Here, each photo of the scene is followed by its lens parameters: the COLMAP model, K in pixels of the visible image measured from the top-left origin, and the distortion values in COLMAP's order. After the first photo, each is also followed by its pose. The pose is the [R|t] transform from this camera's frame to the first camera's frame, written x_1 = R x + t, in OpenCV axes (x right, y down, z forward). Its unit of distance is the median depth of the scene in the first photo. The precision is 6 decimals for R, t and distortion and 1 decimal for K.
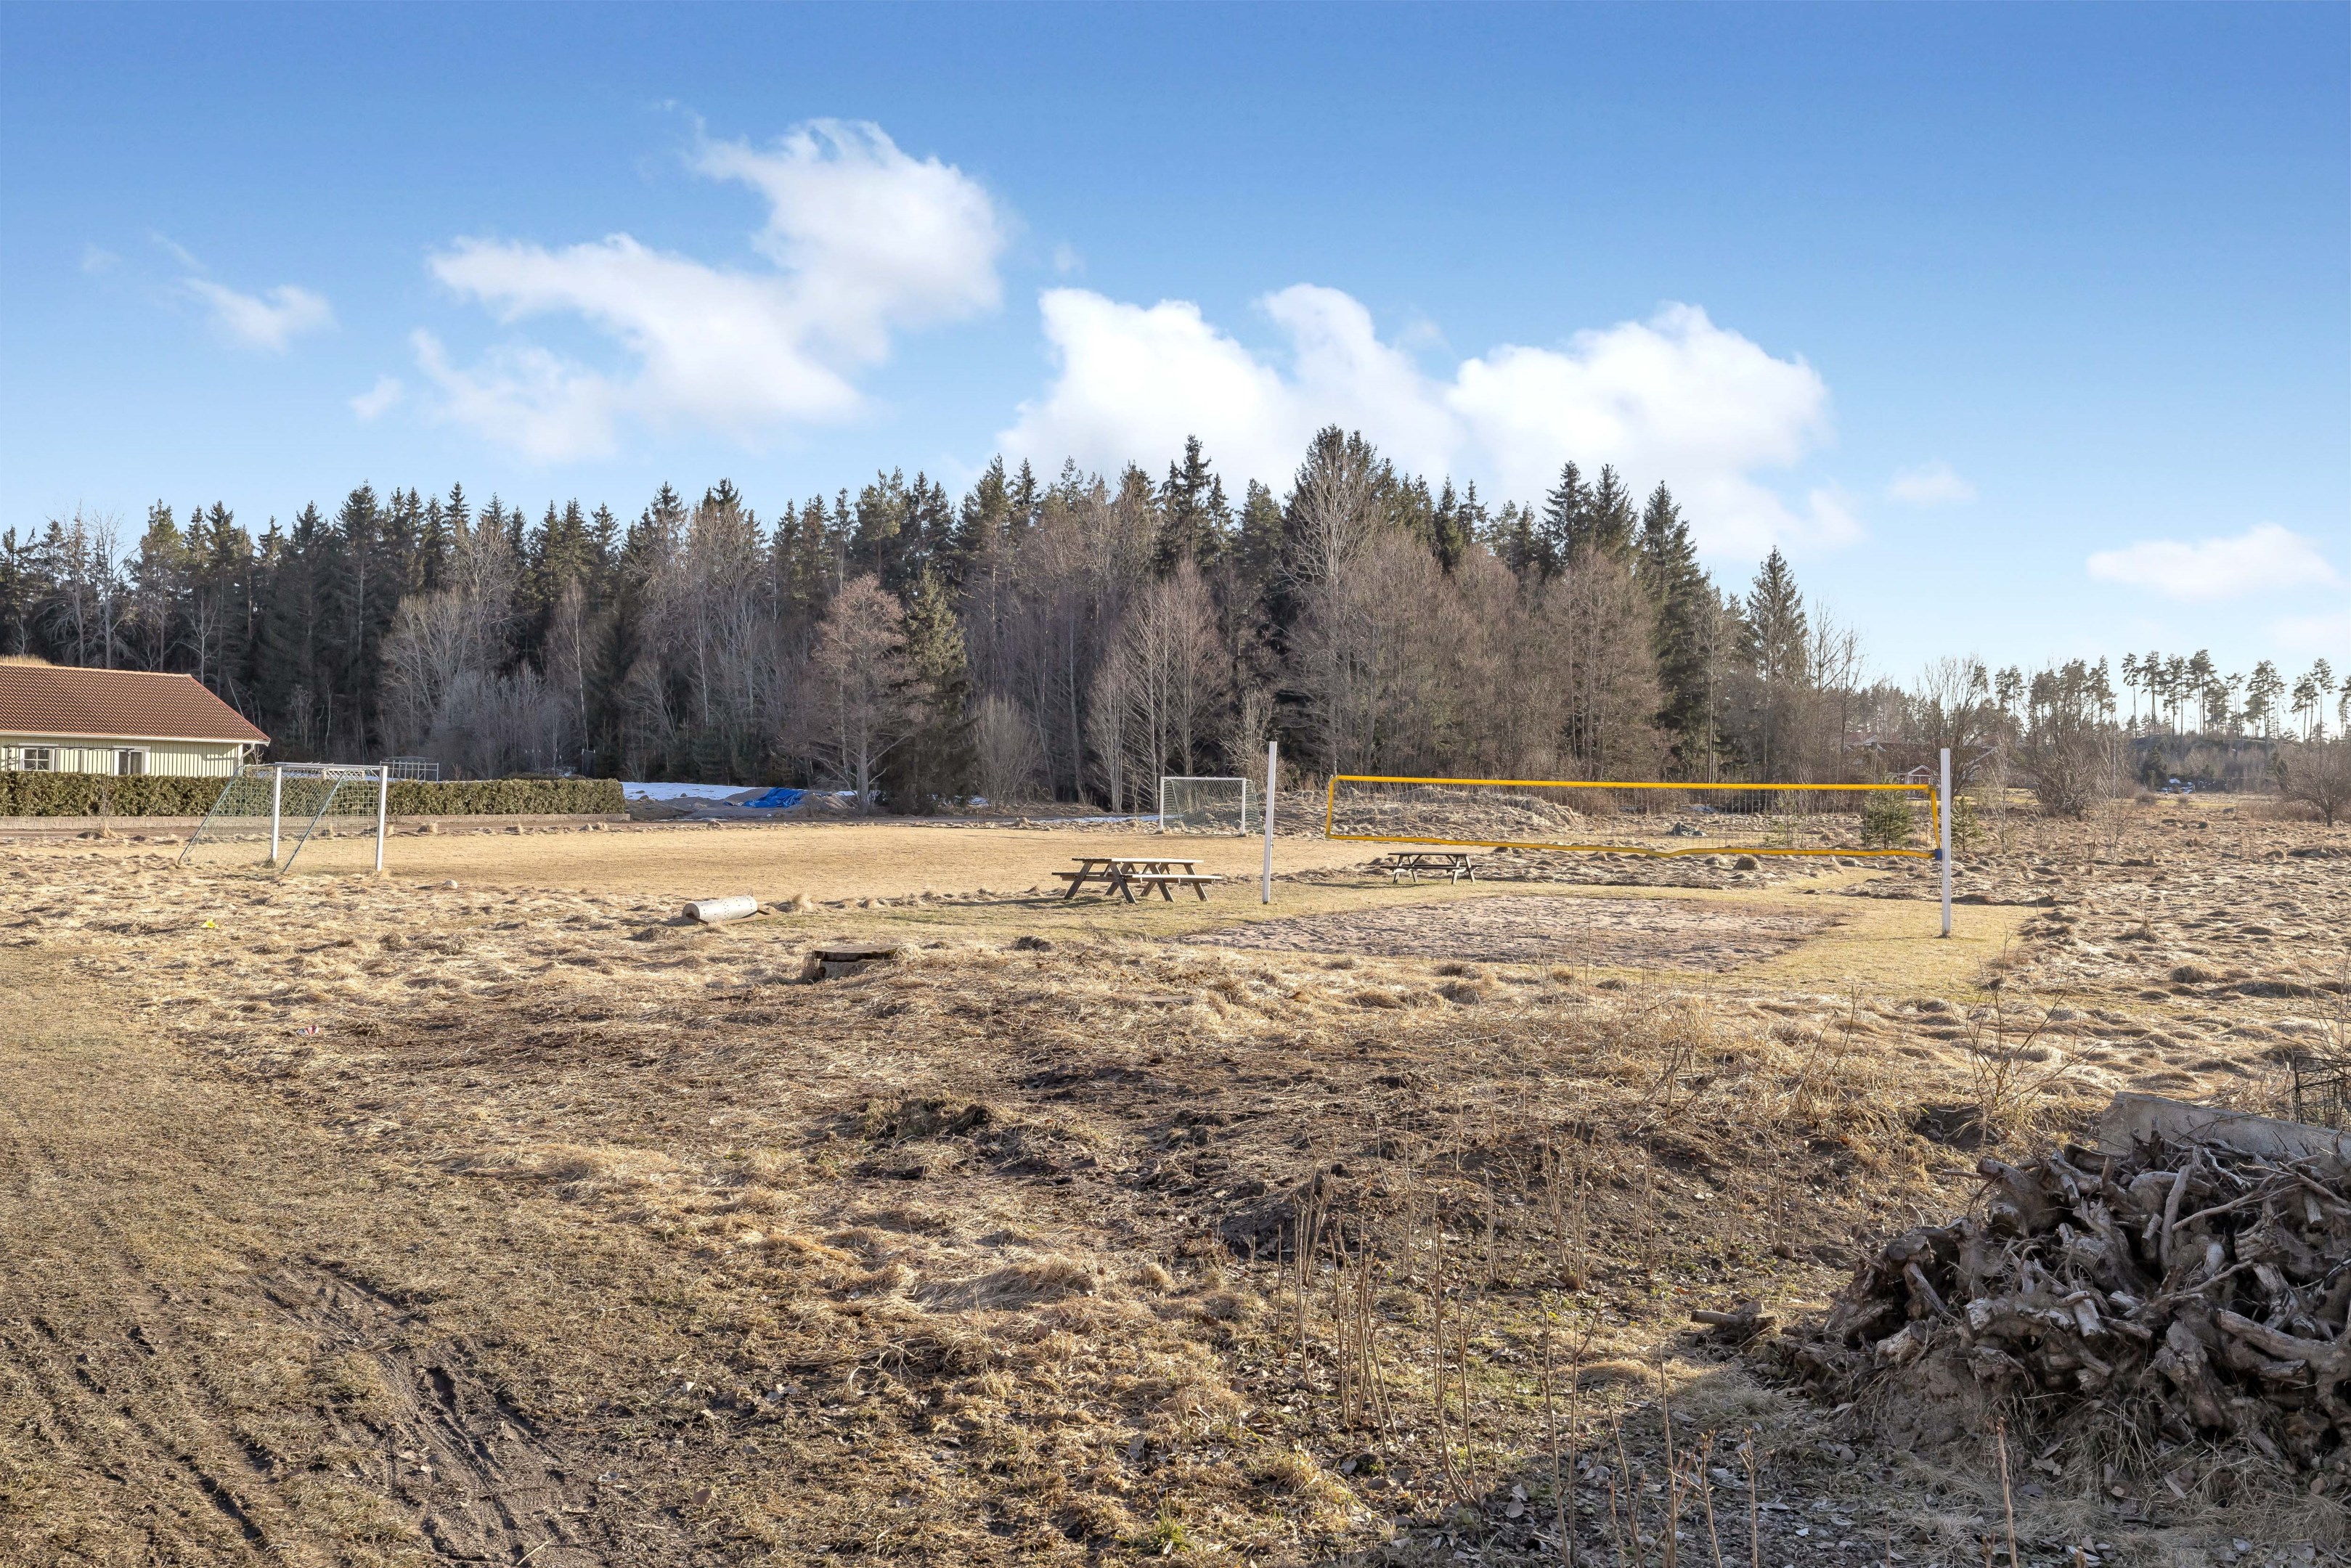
lens RADIAL K [[1801.8, 0, 1175.5], [0, 1801.8, 784.0], [0, 0, 1]] dist [0.000317, 0.000186]
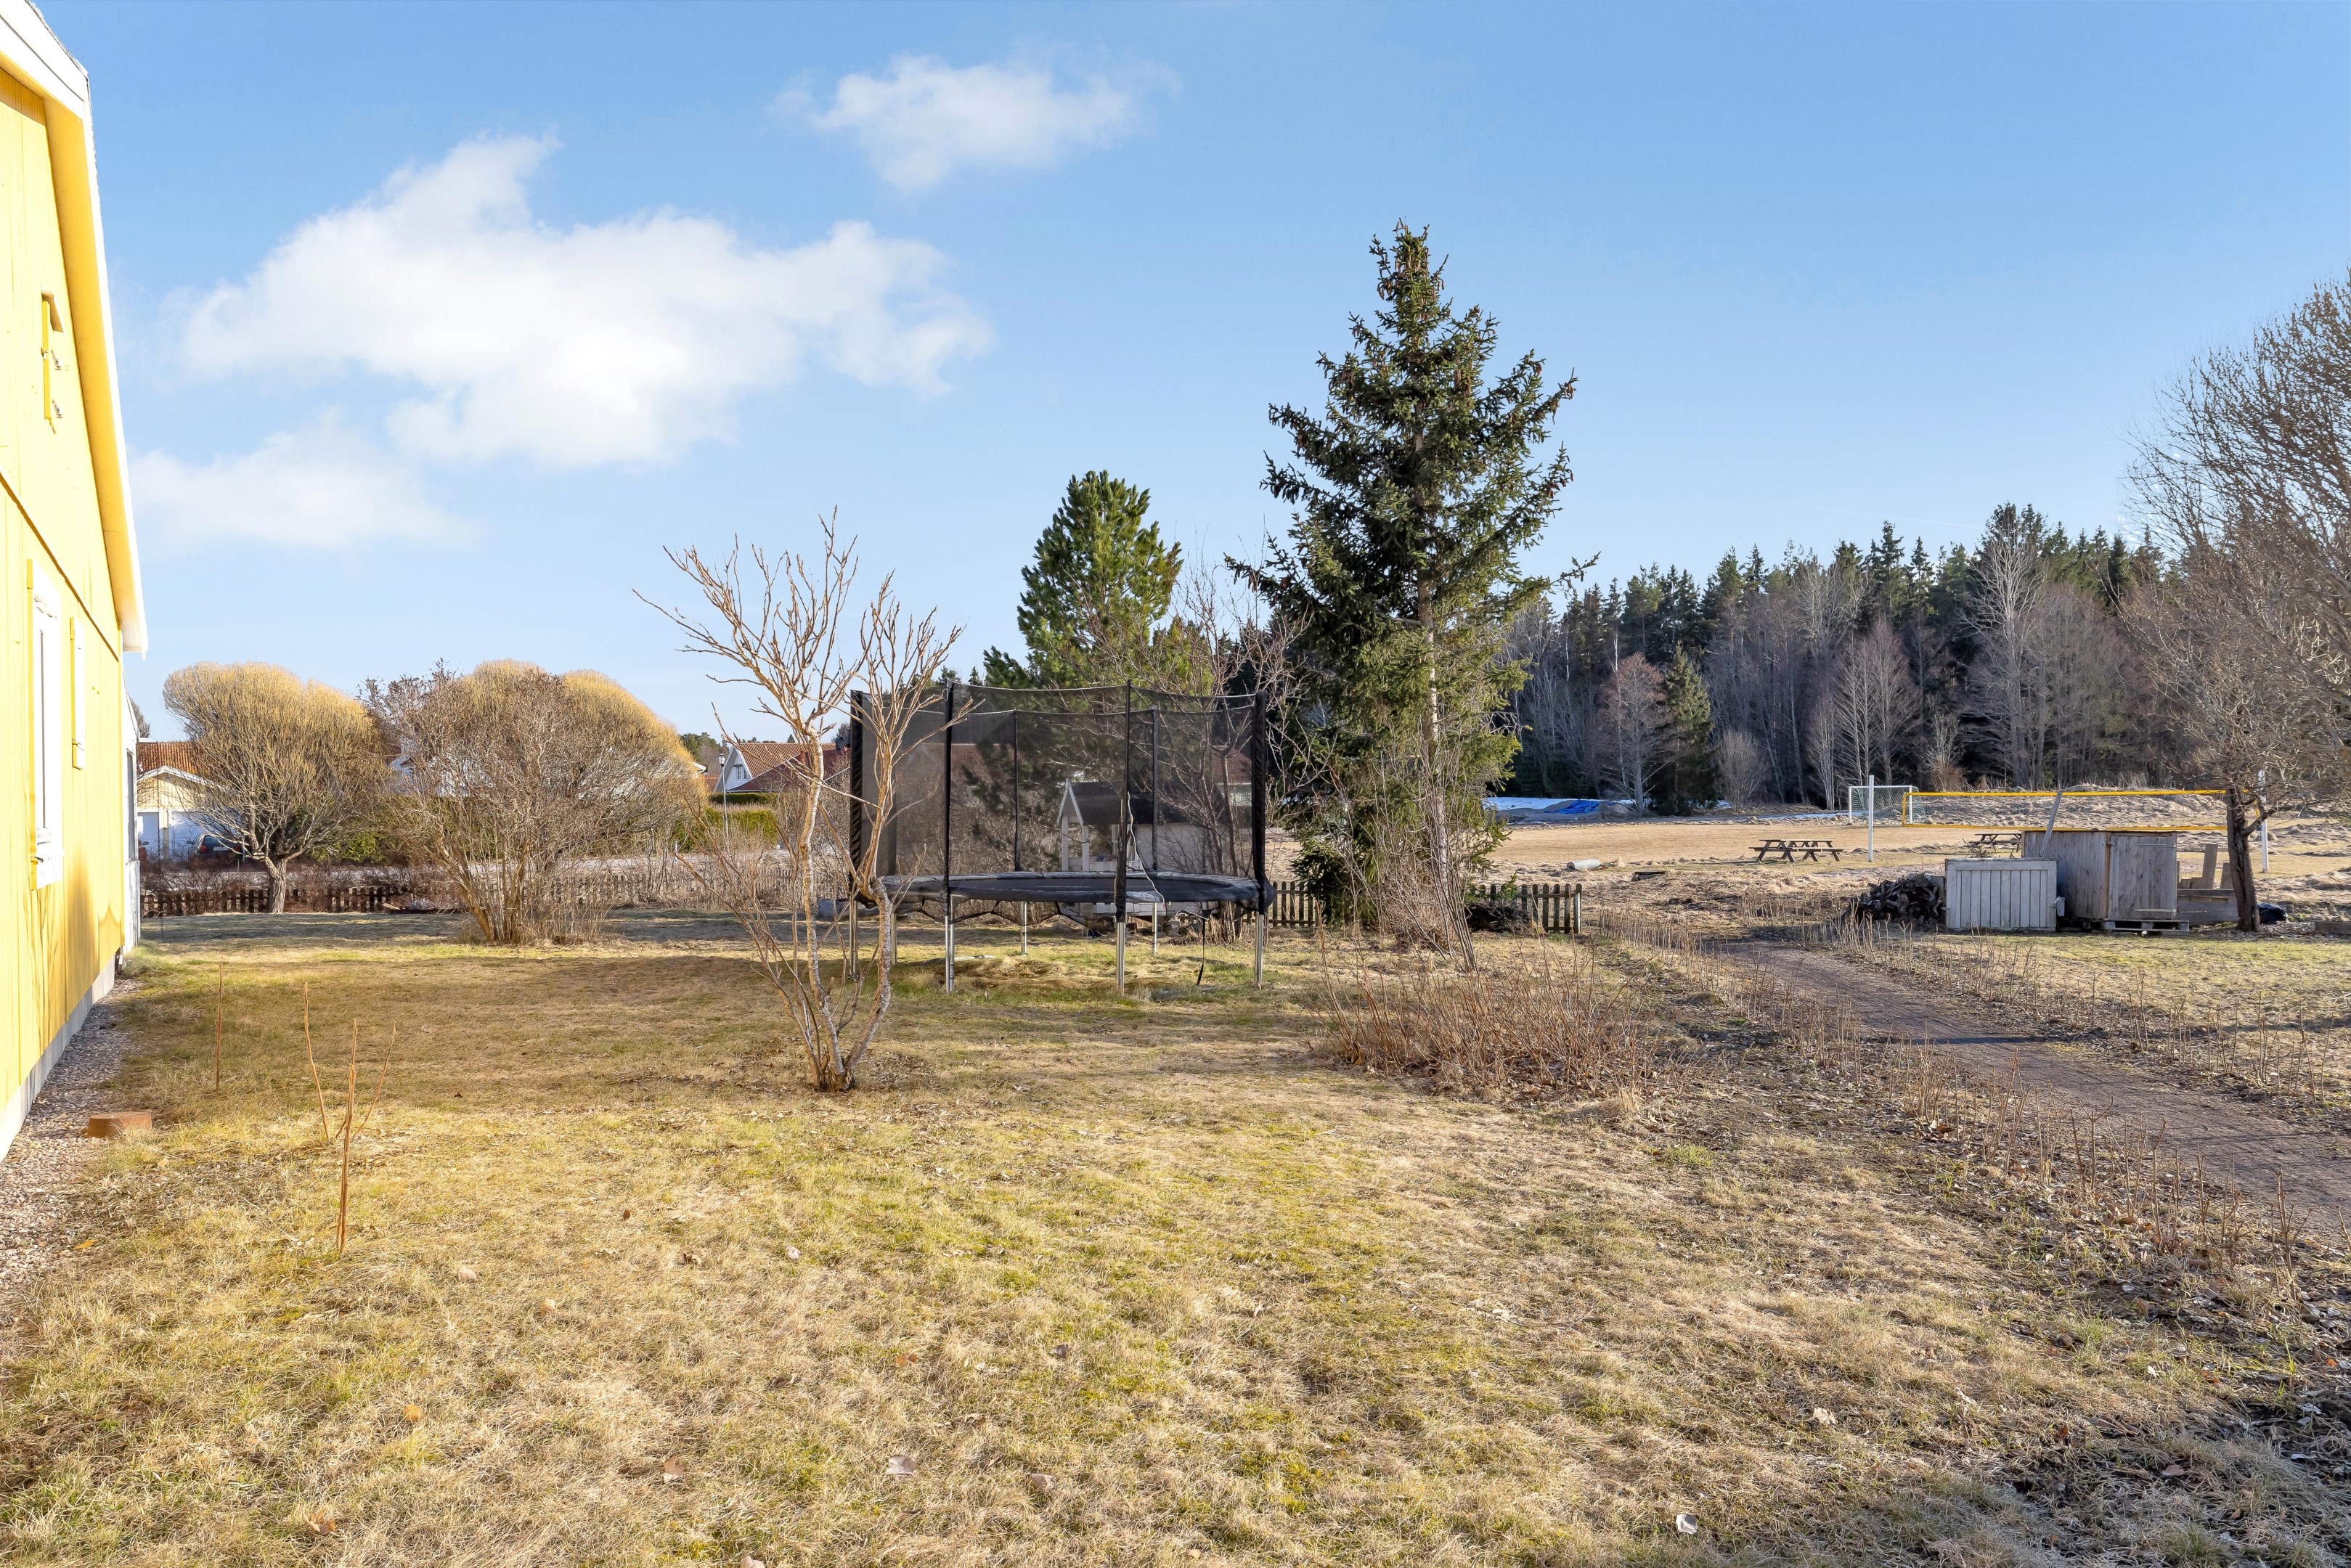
lens RADIAL K [[1448.6, 0, 1175.5], [0, 1448.6, 784.0], [0, 0, 1]] dist [0.000060, 0.001196]
pose [[0.887358, -0.036642, -0.459623, 0.031455], [0.034168, 0.999322, -0.013704, -0.005677], [0.459814, -0.003544, 0.888008, -0.203332]]
